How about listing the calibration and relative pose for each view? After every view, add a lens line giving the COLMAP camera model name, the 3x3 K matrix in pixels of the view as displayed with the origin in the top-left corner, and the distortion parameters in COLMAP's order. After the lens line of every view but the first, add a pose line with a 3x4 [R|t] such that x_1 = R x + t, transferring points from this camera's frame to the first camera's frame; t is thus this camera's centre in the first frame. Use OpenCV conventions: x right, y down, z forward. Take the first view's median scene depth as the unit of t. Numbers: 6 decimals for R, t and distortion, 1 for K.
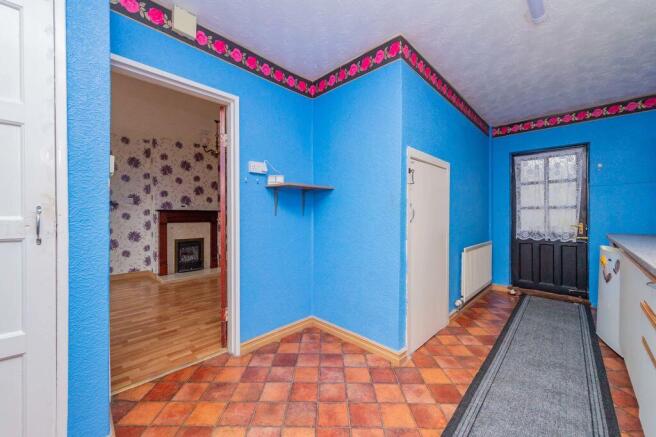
lens RADIAL K [[257.7, 0, 327.9], [0, 257.7, 216.4], [0, 0, 1]] dist [-0.024454, -0.000603]
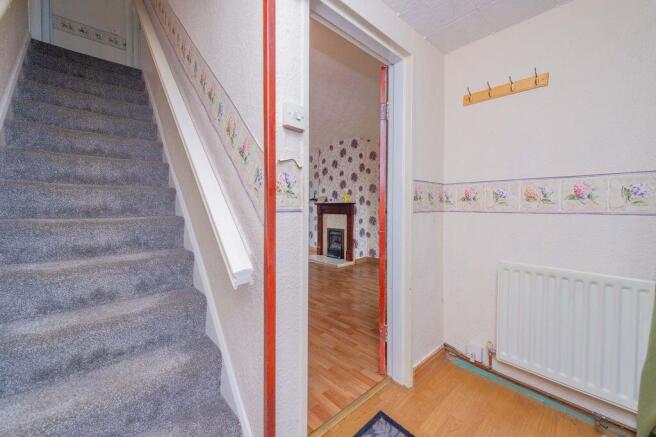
lens RADIAL K [[257.7, 0, 328.0], [0, 257.7, 214.0], [0, 0, 1]] dist [-0.024454, -0.000603]
pose [[-0.077816, 0.017980, -0.996806, 0.587245], [-0.009151, 0.999782, 0.018748, 0.001781], [0.996926, 0.010581, -0.077634, 1.058999]]
